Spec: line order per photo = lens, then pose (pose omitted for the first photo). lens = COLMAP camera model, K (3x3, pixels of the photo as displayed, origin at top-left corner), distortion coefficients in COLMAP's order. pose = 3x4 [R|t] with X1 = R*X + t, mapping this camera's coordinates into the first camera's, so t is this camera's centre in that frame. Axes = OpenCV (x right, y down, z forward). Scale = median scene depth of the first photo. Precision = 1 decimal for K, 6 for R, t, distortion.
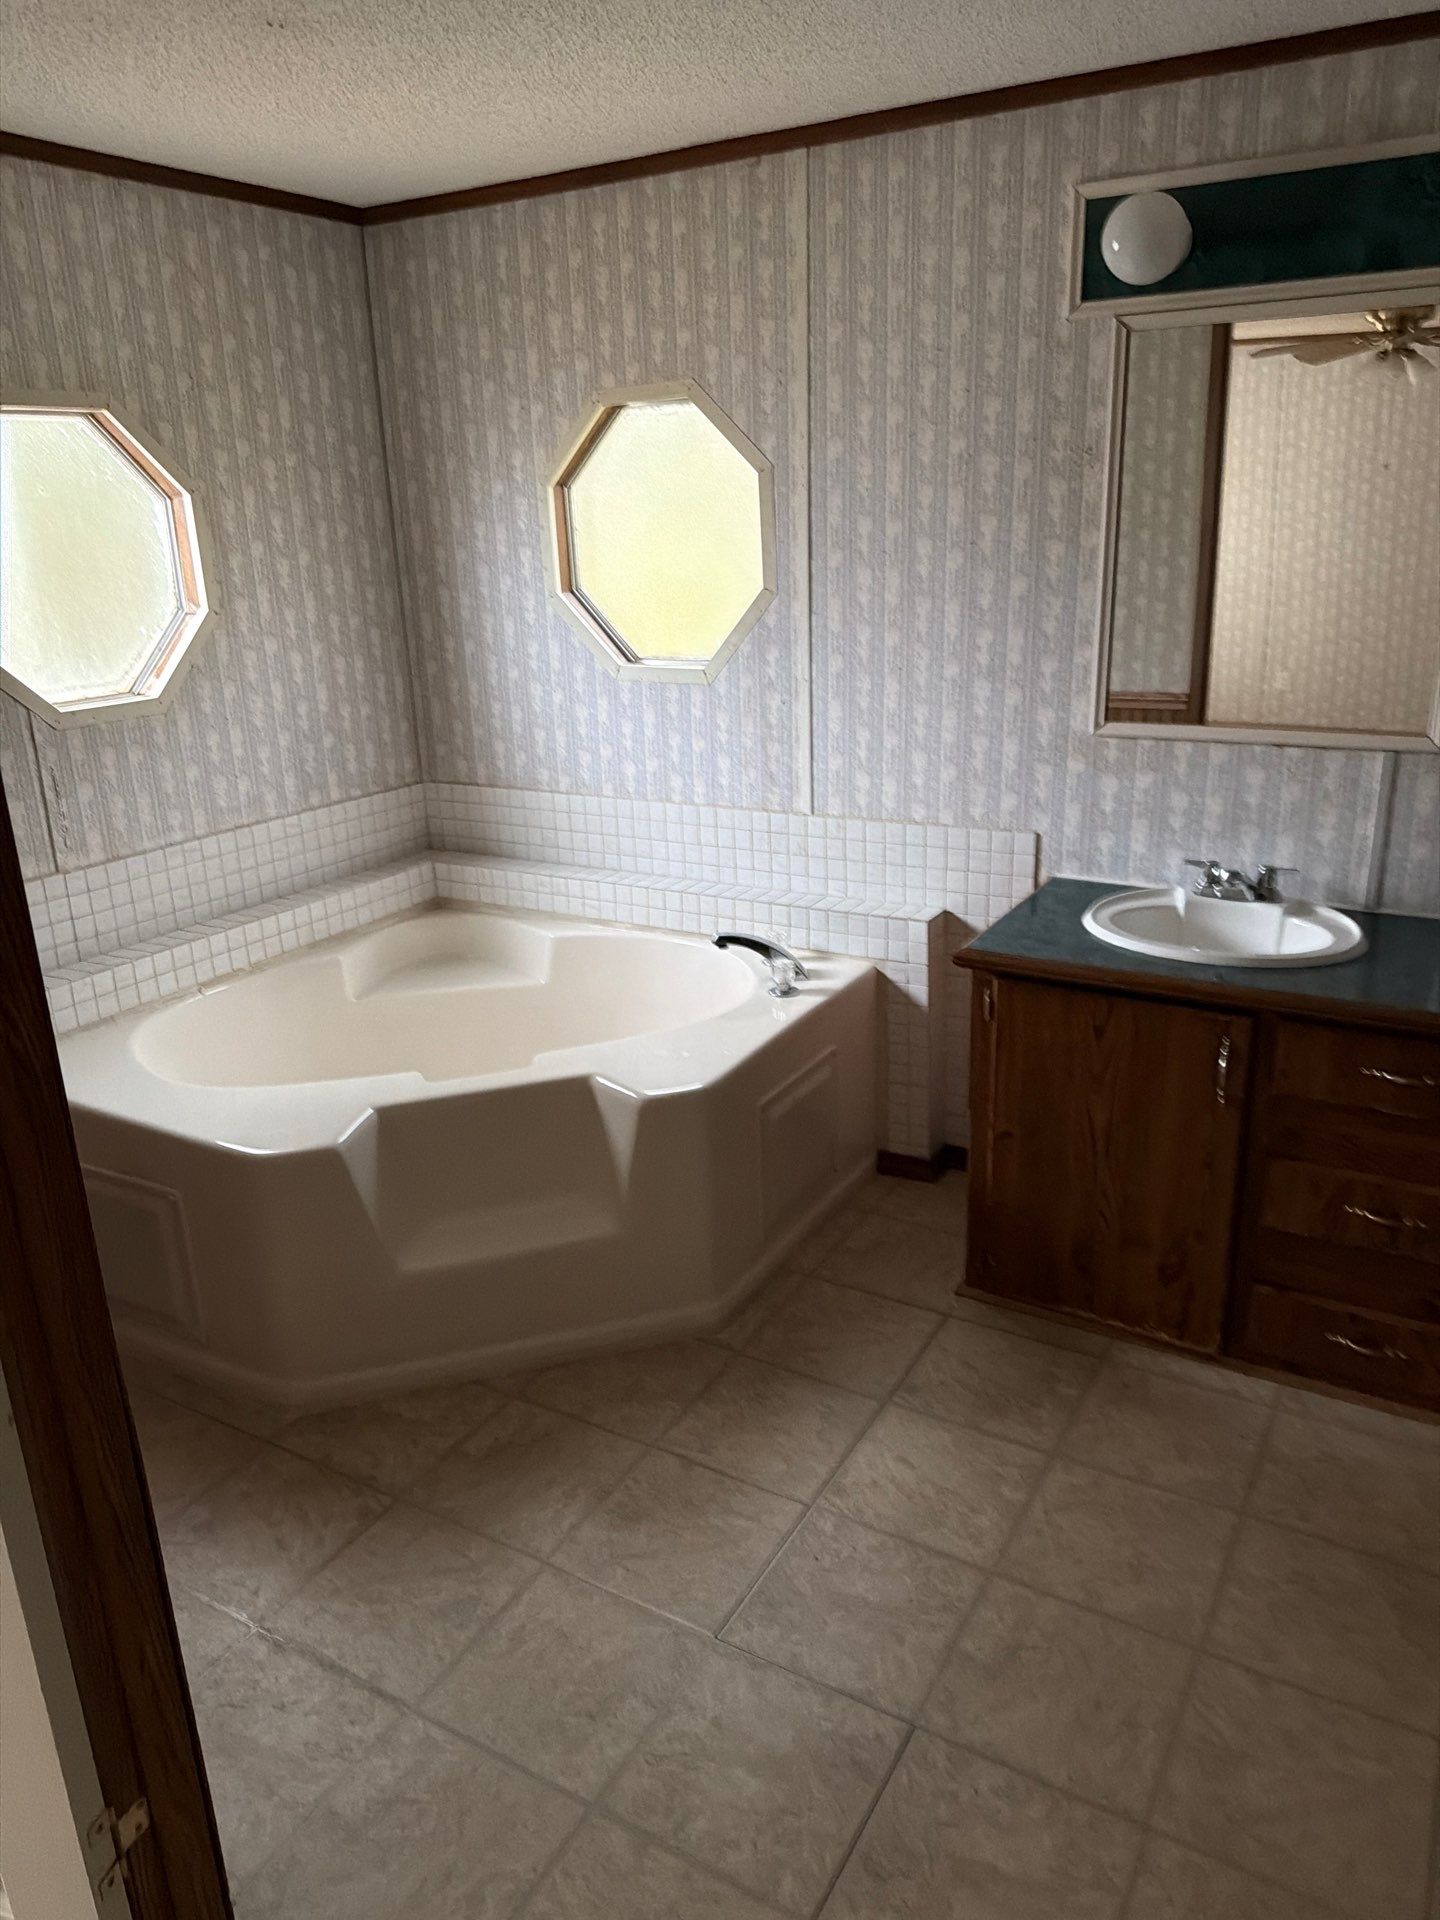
lens RADIAL K [[1557.5, 0, 630.1], [0, 1557.5, 958.4], [0, 0, 1]] dist [0.141632, -0.239571]
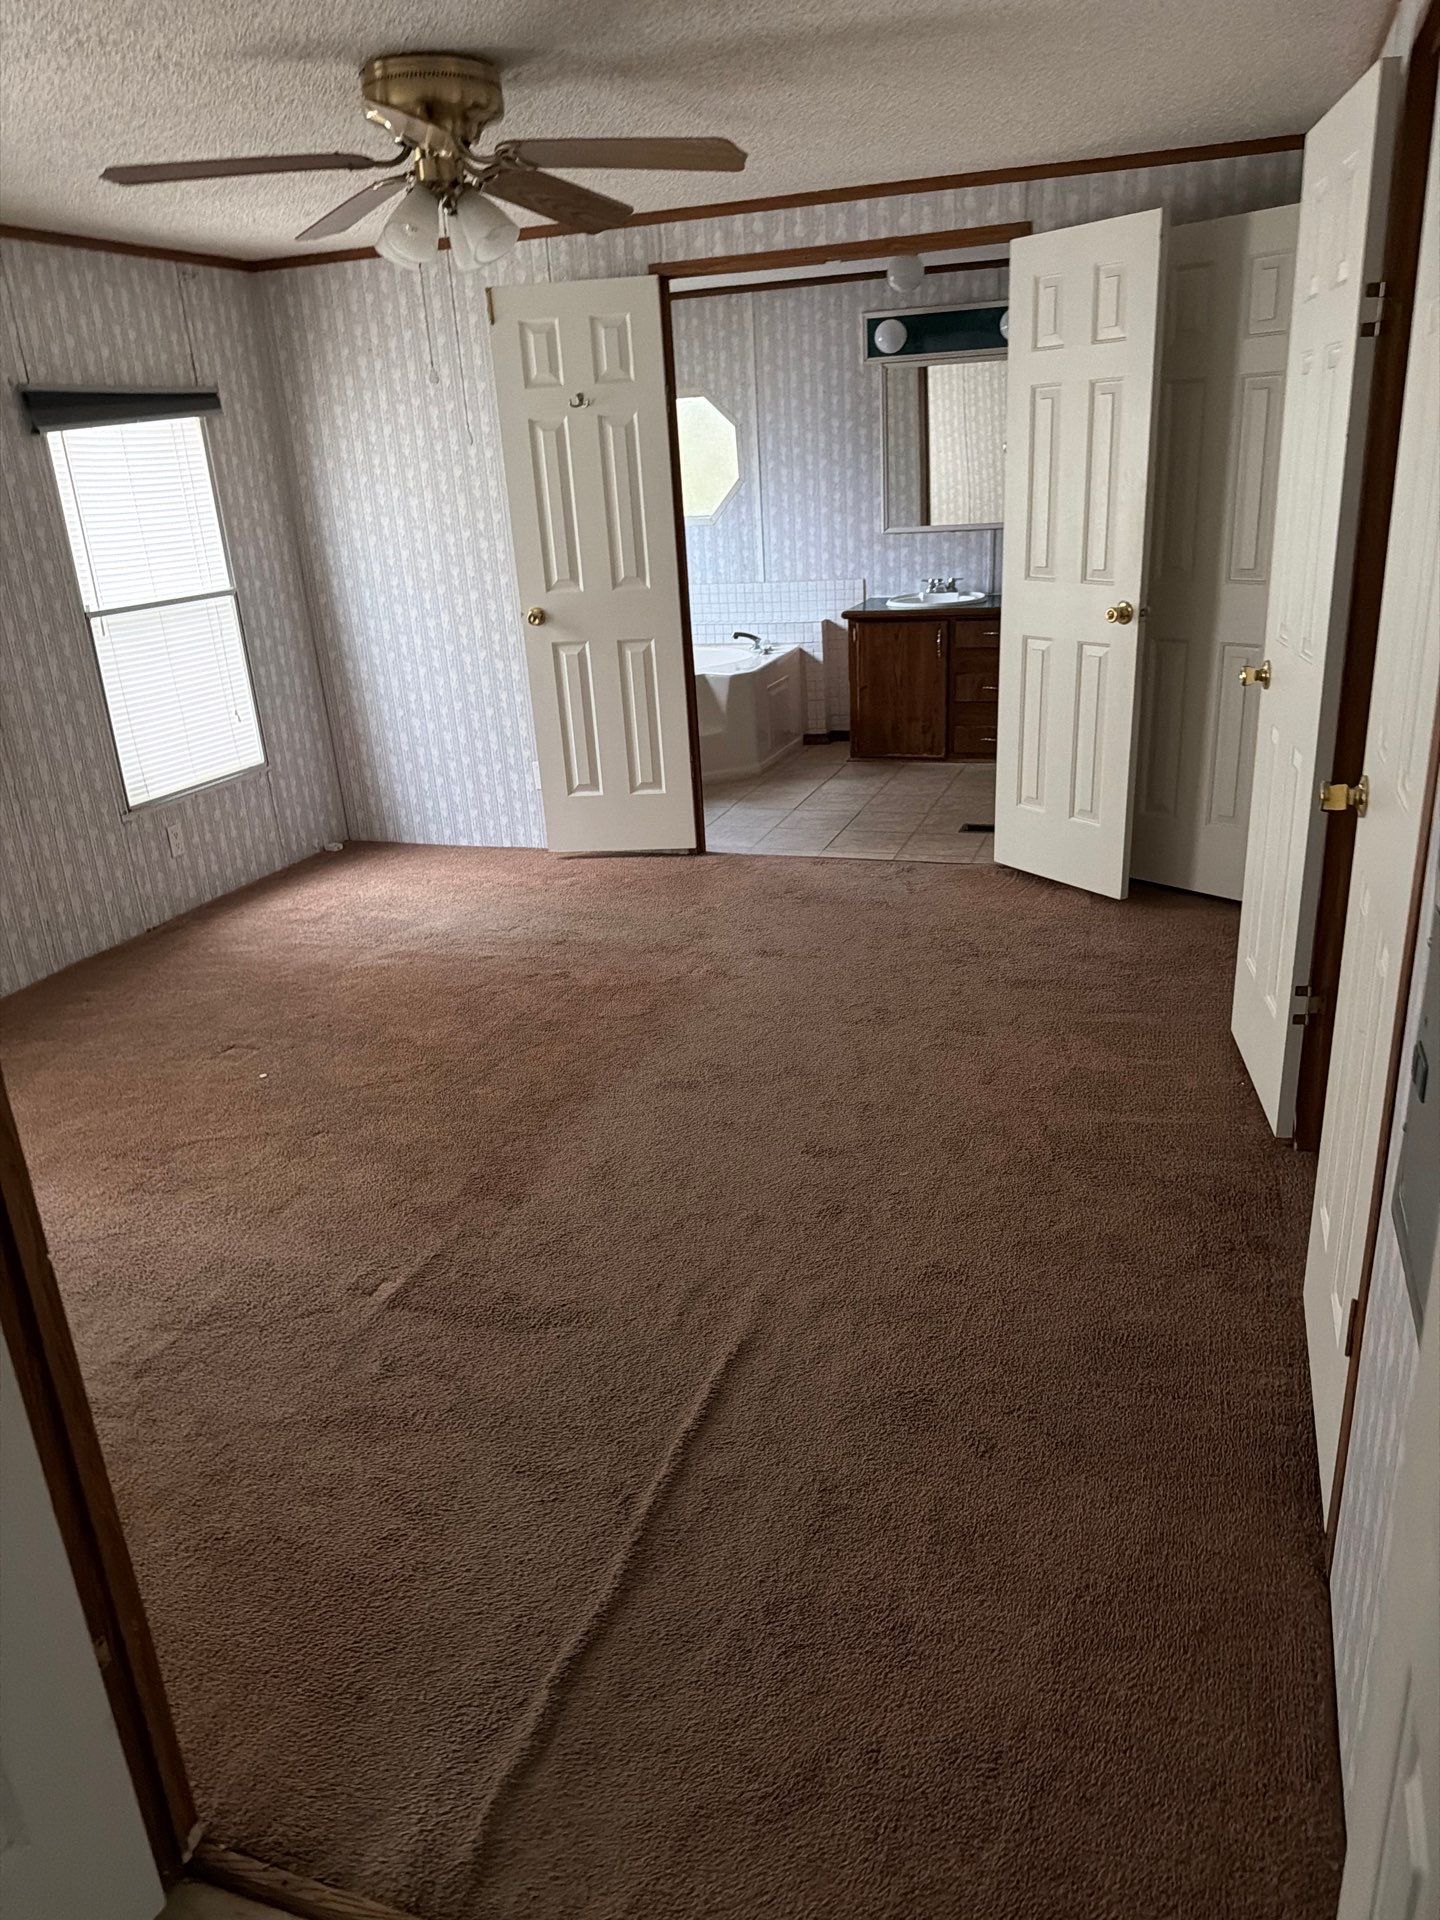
lens RADIAL K [[1344.8, 0, 720.0], [0, 1344.8, 960.0], [0, 0, 1]] dist [-0.002445, -0.002802]
pose [[0.981063, -0.095471, 0.168526, -0.360869], [0.082000, 0.992986, 0.085179, 0.308697], [-0.175476, -0.069747, 0.982010, -1.024136]]
